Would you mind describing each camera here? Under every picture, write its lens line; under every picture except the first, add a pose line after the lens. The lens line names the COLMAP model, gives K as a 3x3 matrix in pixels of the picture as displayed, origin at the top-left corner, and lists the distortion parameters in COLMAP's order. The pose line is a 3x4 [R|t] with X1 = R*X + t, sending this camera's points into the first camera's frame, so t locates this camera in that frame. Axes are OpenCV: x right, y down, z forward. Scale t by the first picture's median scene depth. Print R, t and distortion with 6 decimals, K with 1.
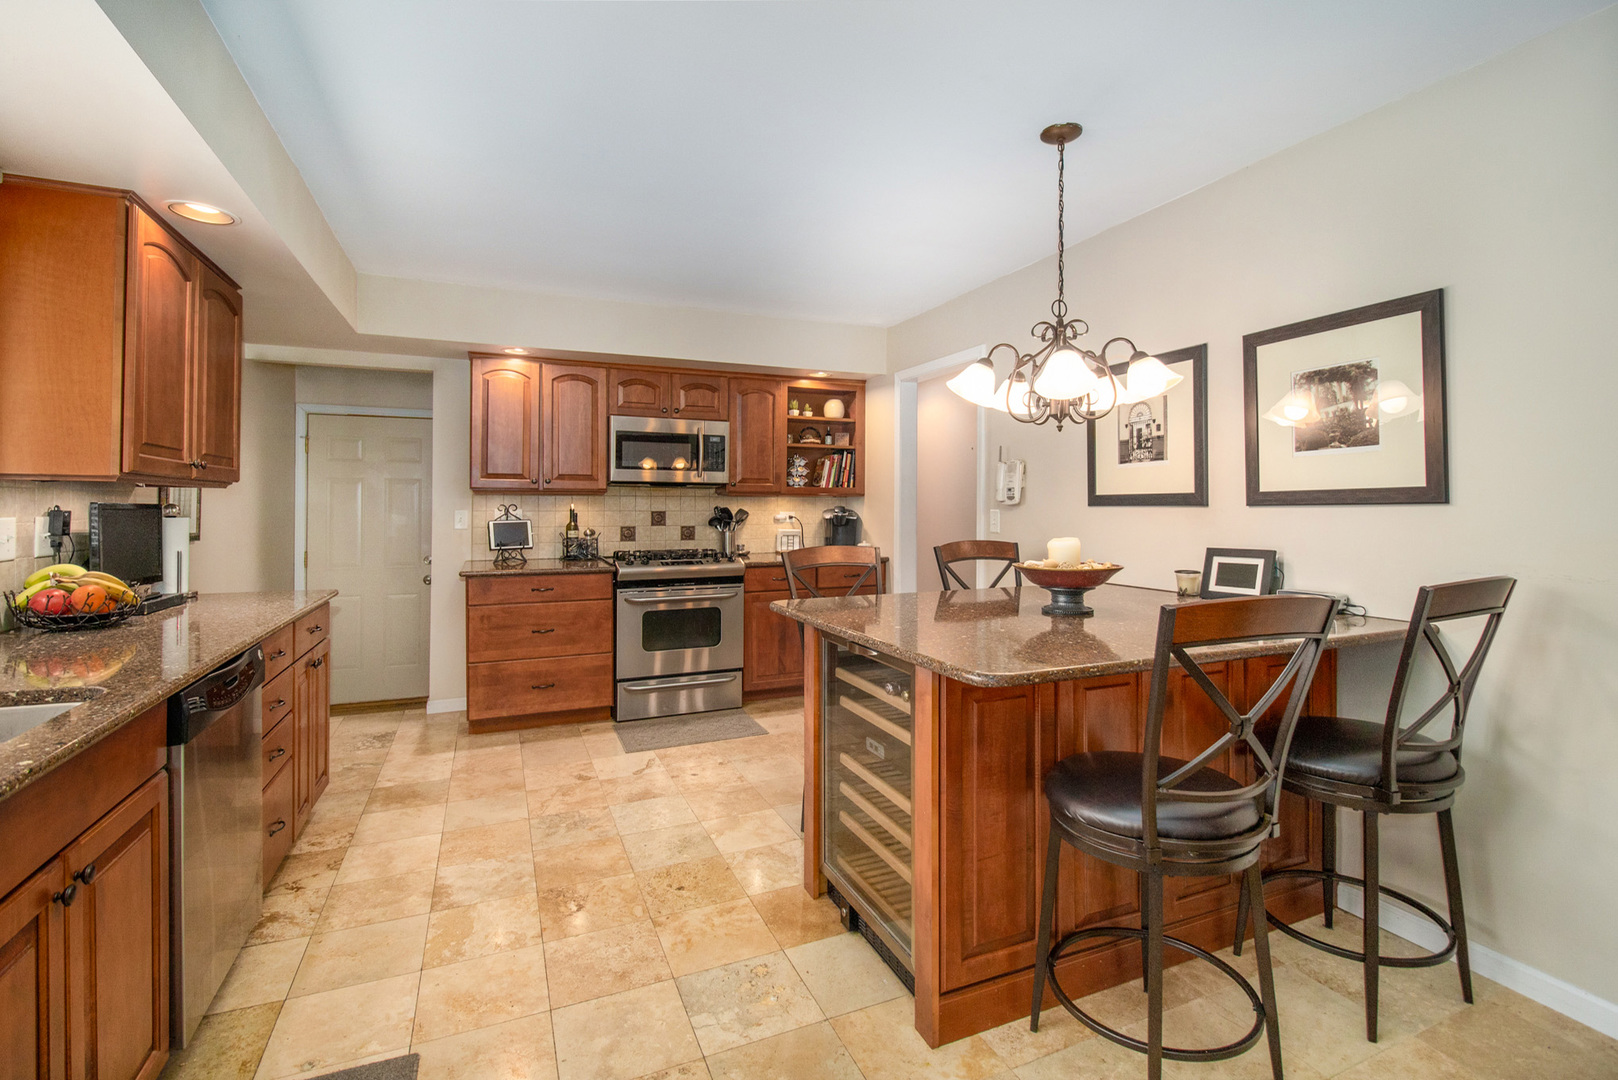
lens RADIAL K [[751.8, 0, 828.8], [0, 751.8, 502.1], [0, 0, 1]] dist [-0.005726, -0.002923]
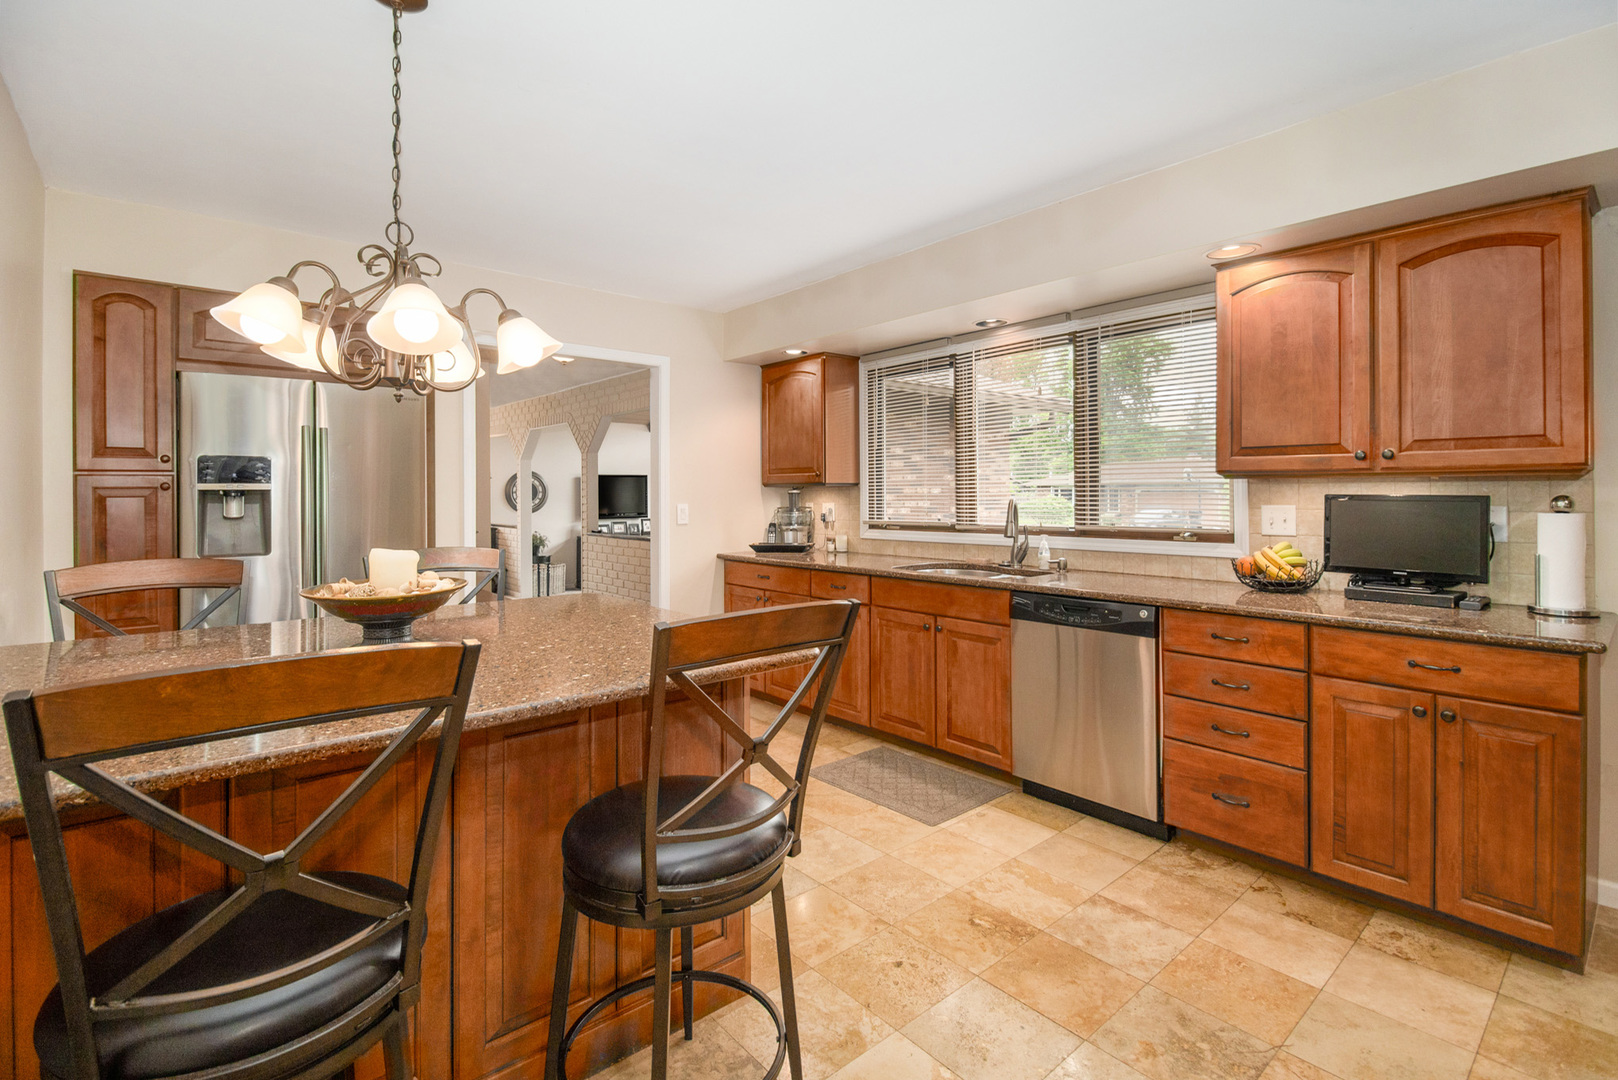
lens RADIAL K [[751.8, 0, 819.1], [0, 751.8, 495.9], [0, 0, 1]] dist [-0.005726, -0.002923]
pose [[-0.956195, 0.005825, -0.292674, 0.117230], [0.003753, 0.999964, 0.007638, -0.008681], [0.292708, 0.006205, -0.956182, 1.650095]]
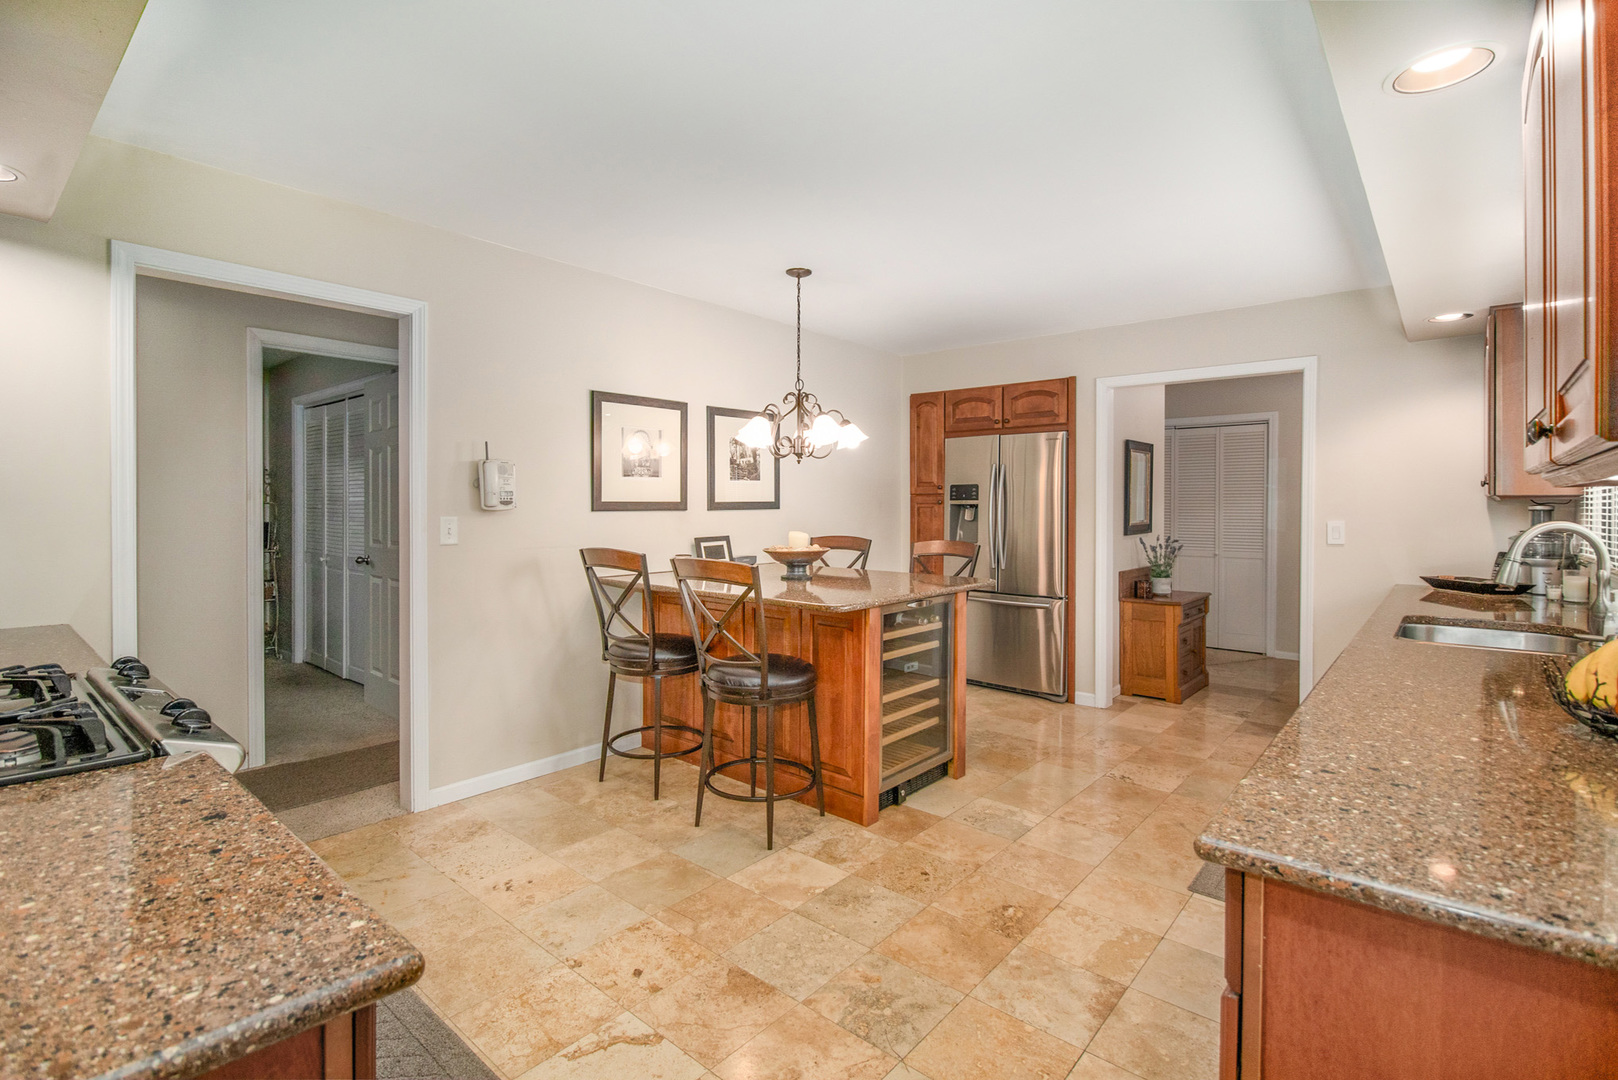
lens RADIAL K [[751.8, 0, 804.2], [0, 751.8, 502.8], [0, 0, 1]] dist [-0.005726, -0.002923]
pose [[-0.421781, 0.002726, 0.906694, -1.020564], [-0.003367, 0.999984, -0.004573, -0.004574], [-0.906692, -0.004981, -0.421765, 1.502425]]
